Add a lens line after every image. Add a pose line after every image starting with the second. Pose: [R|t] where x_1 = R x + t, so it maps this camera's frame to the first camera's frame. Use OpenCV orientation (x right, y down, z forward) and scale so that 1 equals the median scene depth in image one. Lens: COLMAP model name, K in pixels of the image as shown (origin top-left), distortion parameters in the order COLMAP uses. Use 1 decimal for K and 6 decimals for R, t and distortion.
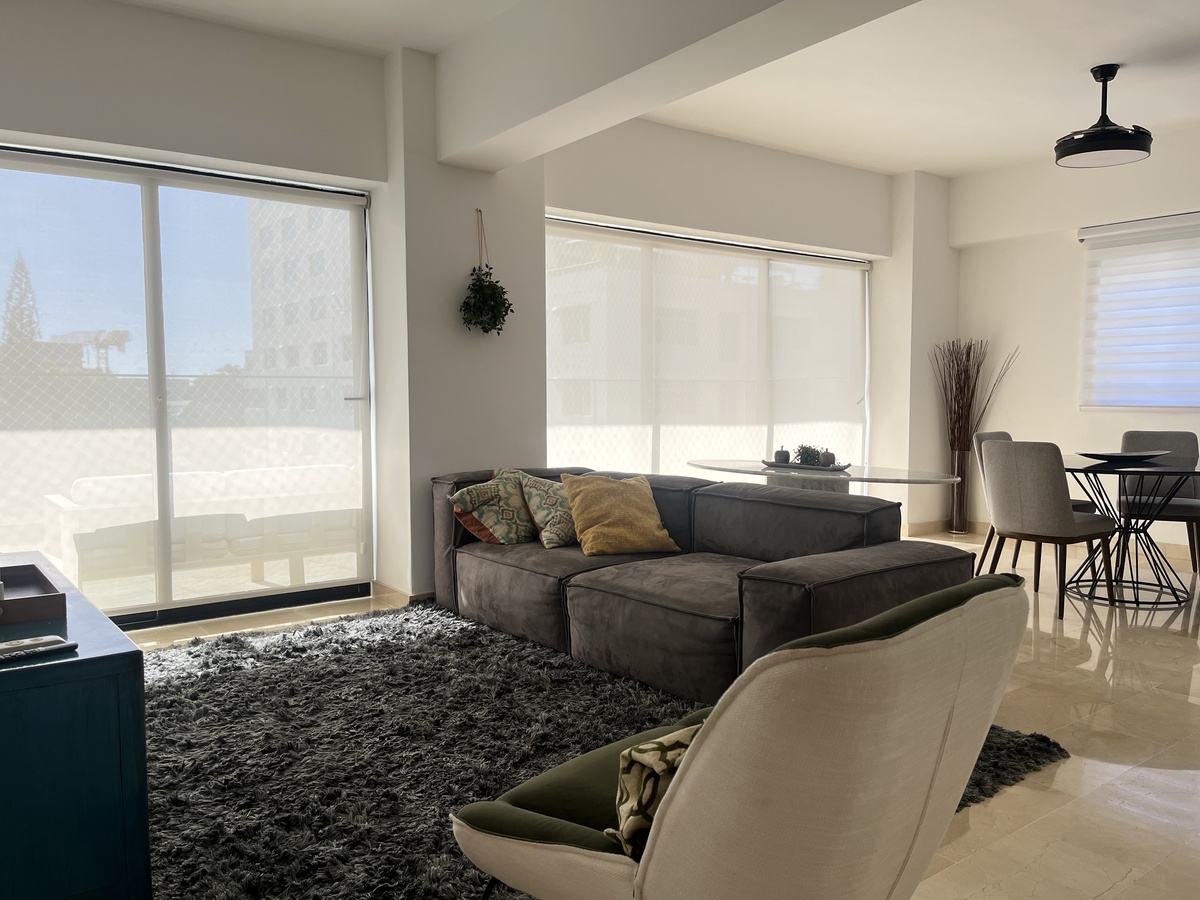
lens RADIAL K [[907.4, 0, 607.9], [0, 907.4, 453.0], [0, 0, 1]] dist [0.050839, -0.050078]
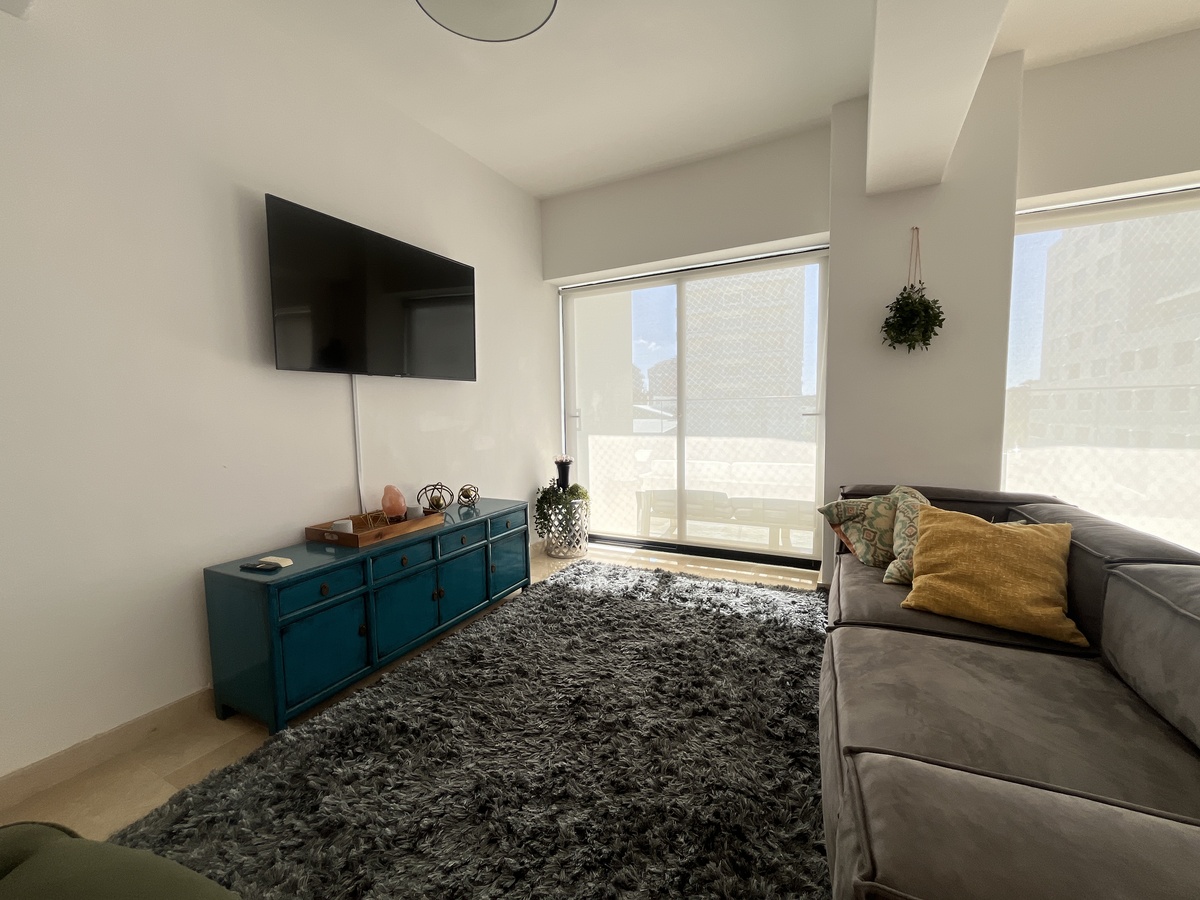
lens RADIAL K [[488.5, 0, 600.0], [0, 488.5, 452.1], [0, 0, 1]] dist [-0.002699, 0.000051]
pose [[0.435120, 0.074388, -0.897294, 0.210364], [-0.038560, 0.997206, 0.063973, -0.040717], [0.899546, 0.006764, 0.436773, 0.455433]]
